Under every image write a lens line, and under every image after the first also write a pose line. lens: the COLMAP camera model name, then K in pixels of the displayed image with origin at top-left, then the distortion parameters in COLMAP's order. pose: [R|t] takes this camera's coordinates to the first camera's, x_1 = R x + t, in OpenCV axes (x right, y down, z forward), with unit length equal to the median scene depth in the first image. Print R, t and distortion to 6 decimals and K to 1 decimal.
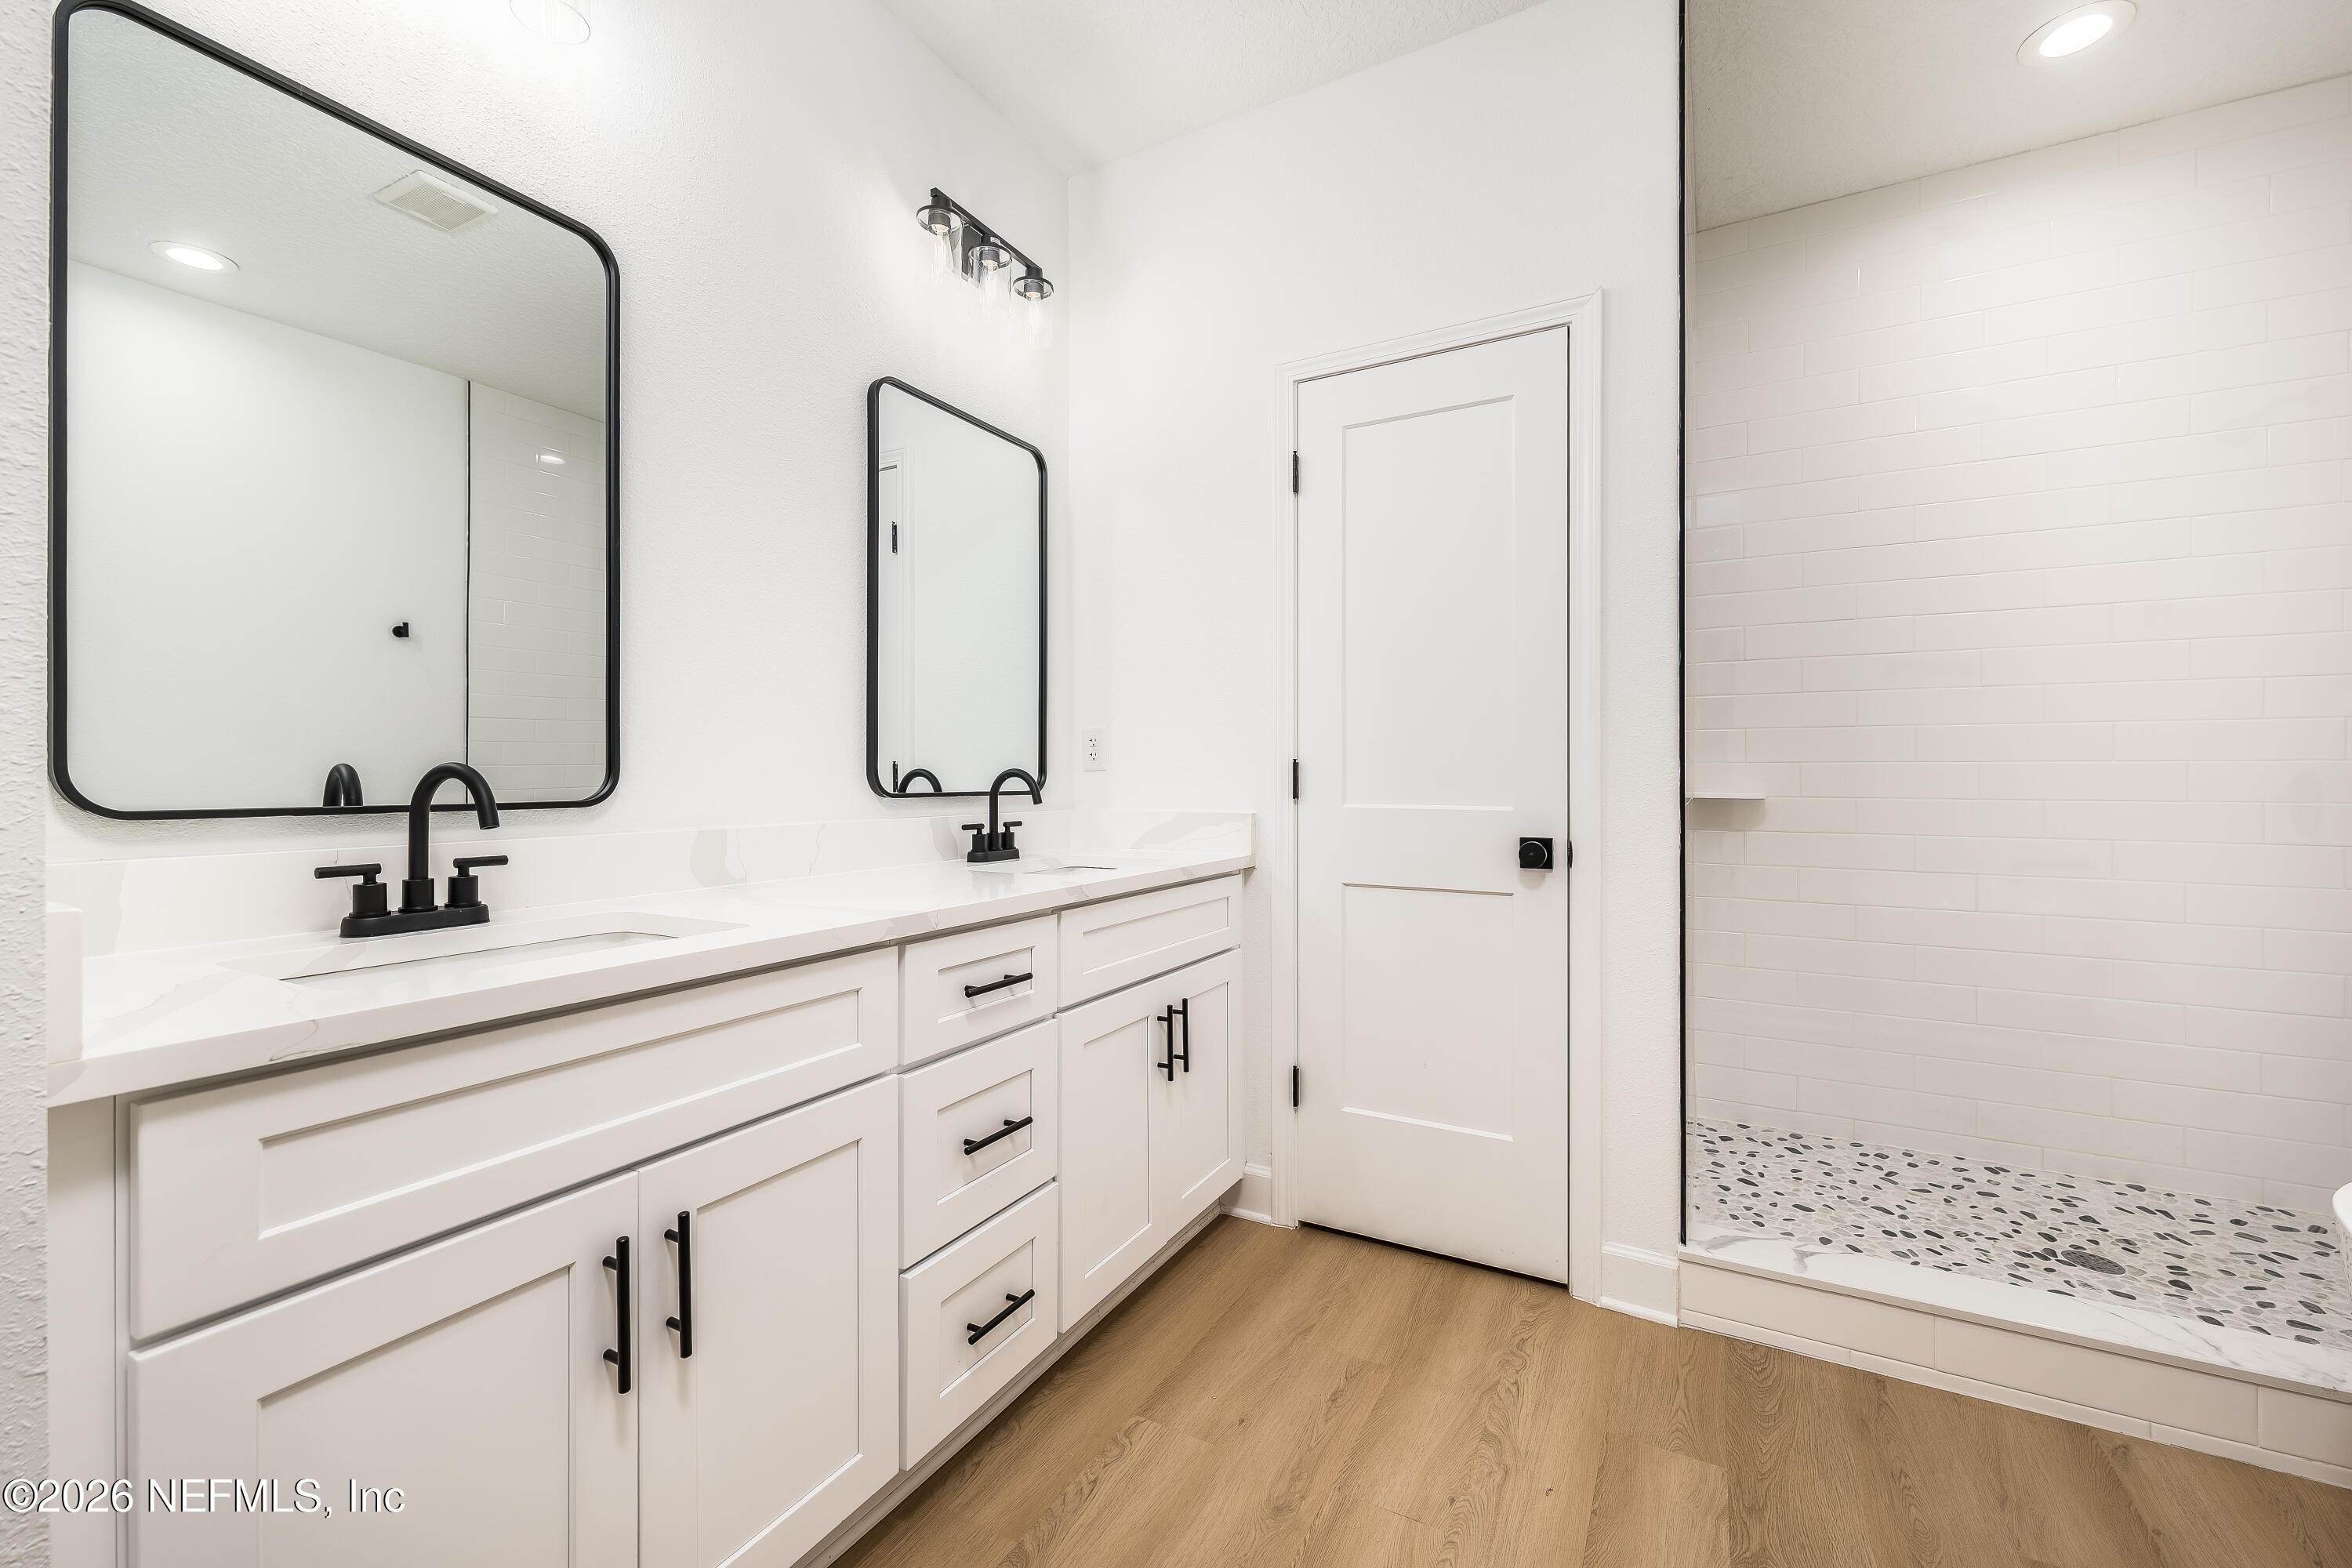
lens RADIAL K [[951.9, 0, 1176.0], [0, 951.9, 784.0], [0, 0, 1]] dist [0.000649, 0.000017]
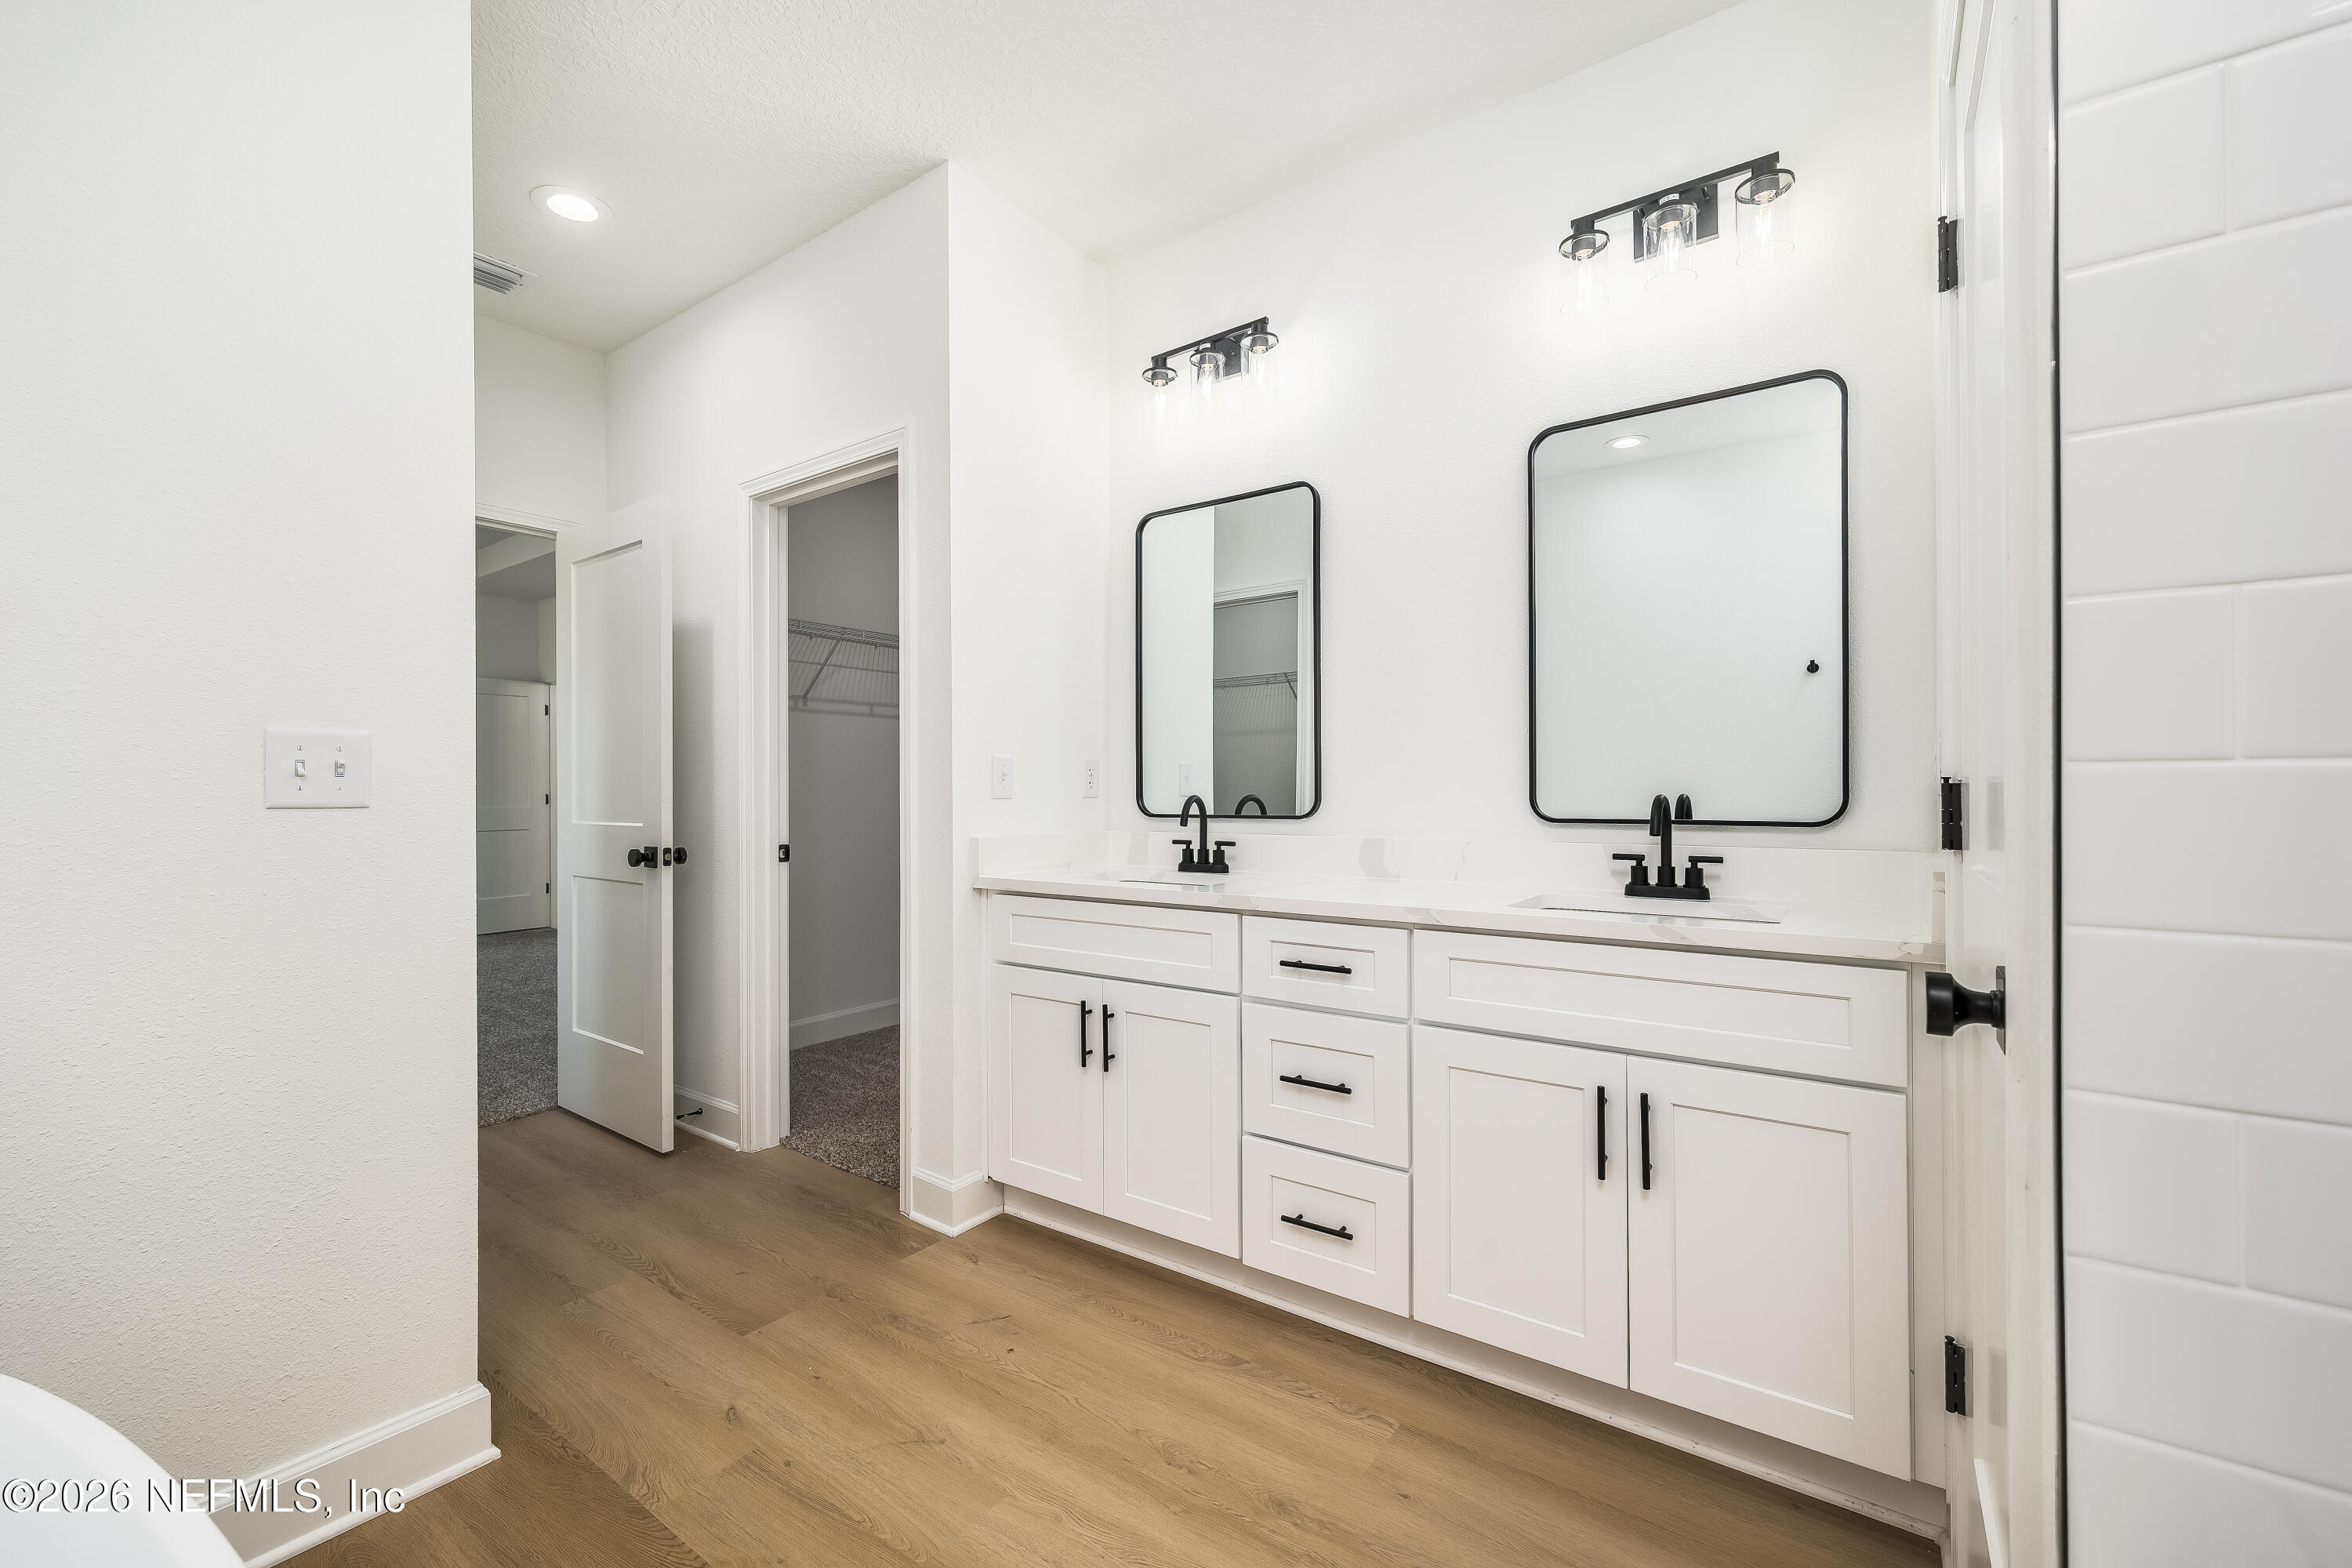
lens RADIAL K [[980.4, 0, 1178.7], [0, 980.4, 765.4], [0, 0, 1]] dist [0.000510, 0.000039]
pose [[-0.105605, -0.007313, -0.994381, 1.145652], [0.003849, 0.999962, -0.007763, -0.057351], [0.994401, -0.004648, -0.105573, 0.943427]]
